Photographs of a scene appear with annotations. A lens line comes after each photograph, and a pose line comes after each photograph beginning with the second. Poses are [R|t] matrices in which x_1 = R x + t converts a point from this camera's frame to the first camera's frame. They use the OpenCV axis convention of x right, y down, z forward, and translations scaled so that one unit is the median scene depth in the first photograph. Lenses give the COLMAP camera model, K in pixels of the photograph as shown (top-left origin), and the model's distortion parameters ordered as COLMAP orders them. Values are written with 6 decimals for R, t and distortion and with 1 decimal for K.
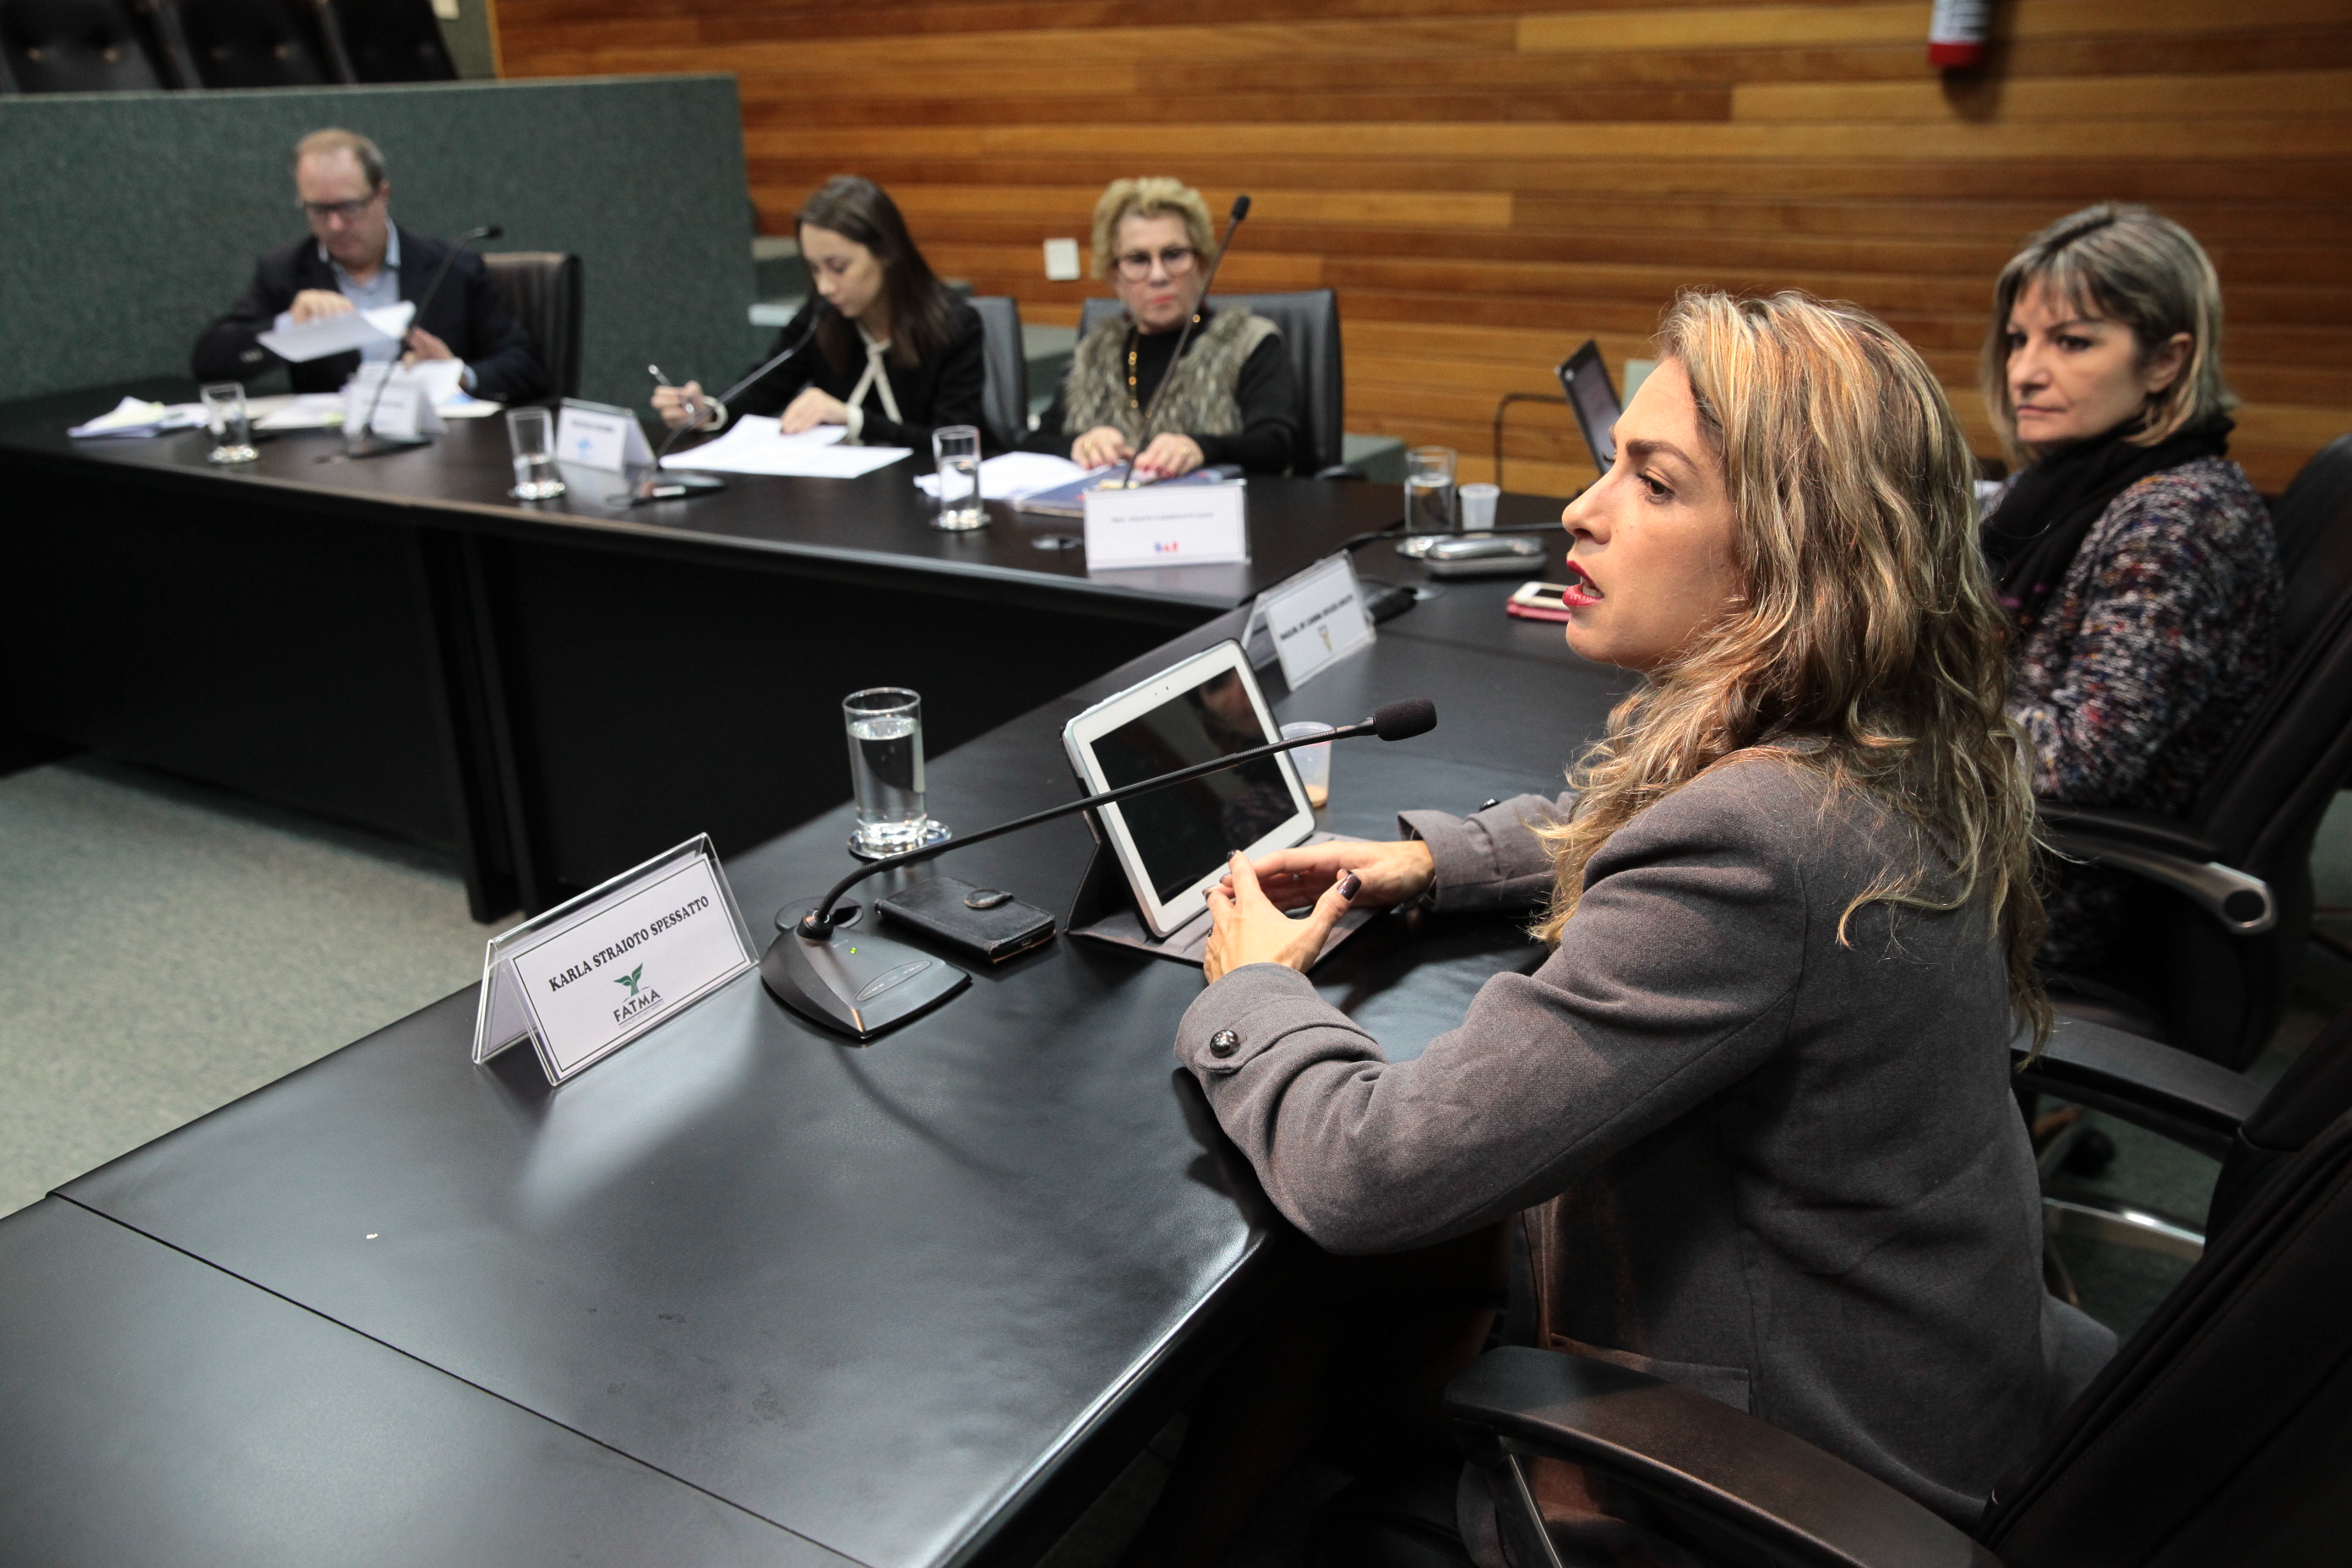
lens RADIAL K [[1893.0, 0, 1180.9], [0, 1893.0, 725.0], [0, 0, 1]] dist [-0.004371, -0.000016]
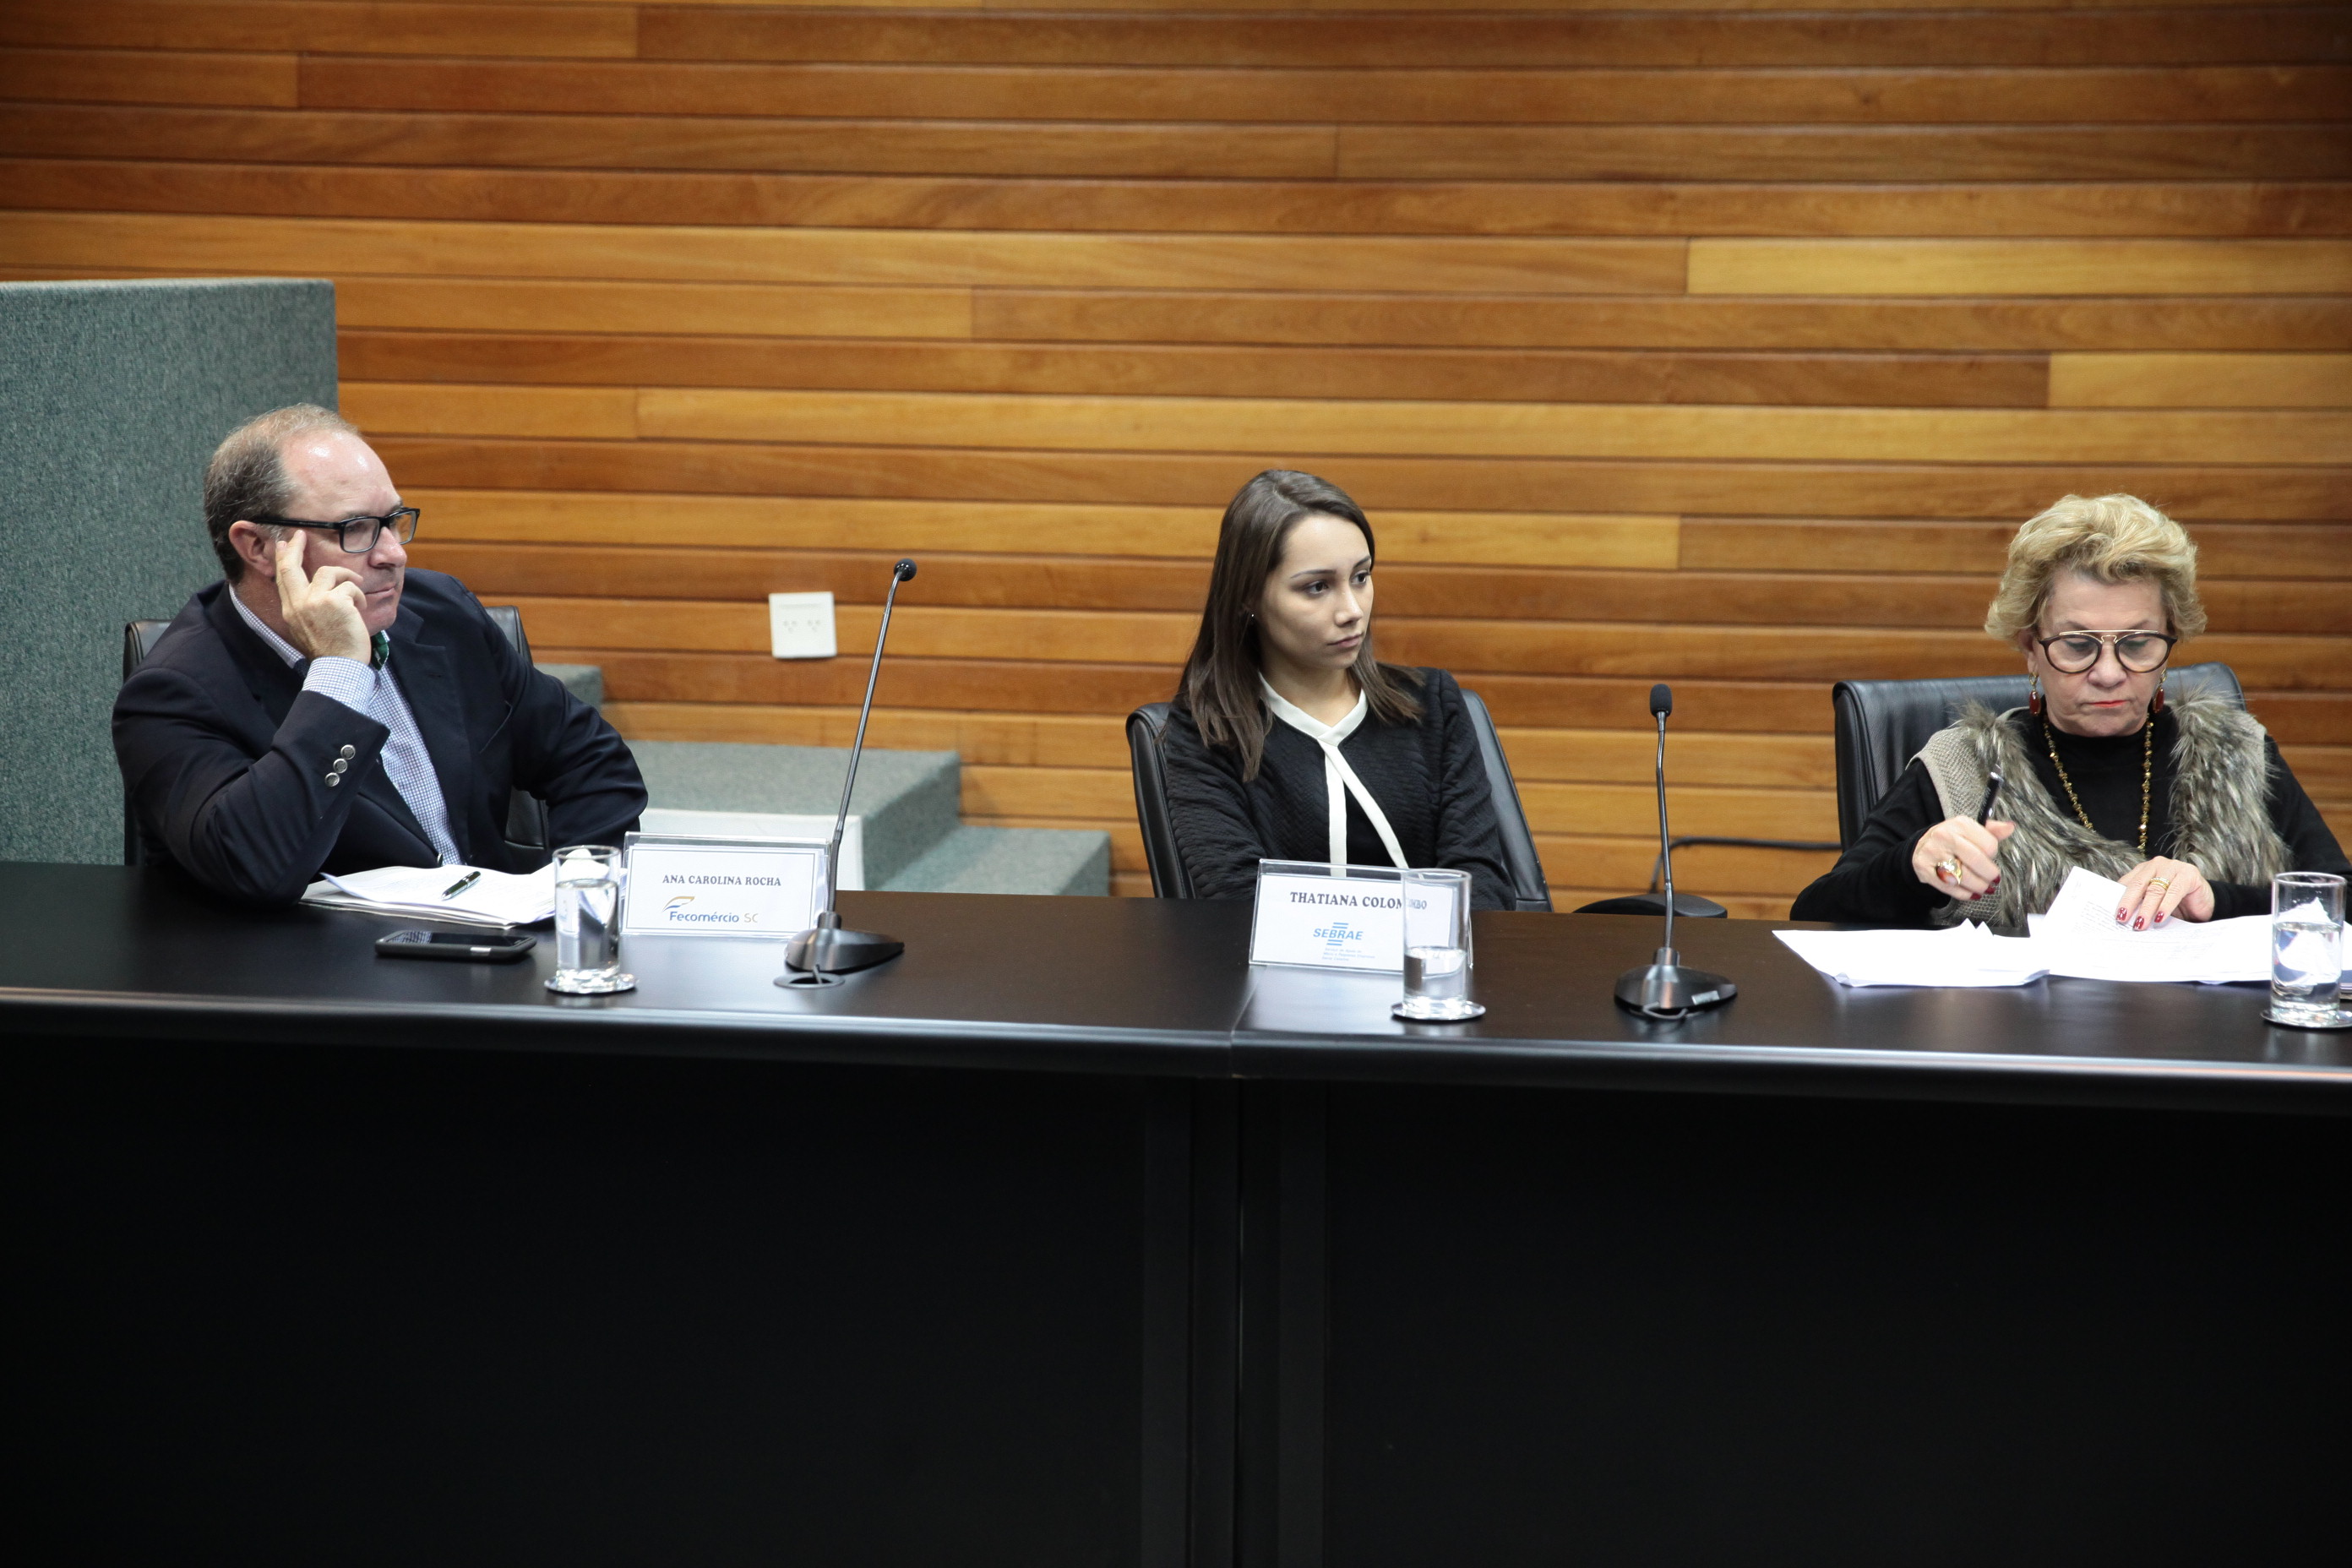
lens RADIAL K [[3897.7, 0, 1176.0], [0, 3897.7, 784.0], [0, 0, 1]] dist [0.182202, 0.060338]
pose [[0.914900, -0.027376, 0.402752, -0.480353], [0.103572, 0.980220, -0.168649, 0.001248], [-0.390169, 0.196011, 0.899638, -0.058830]]
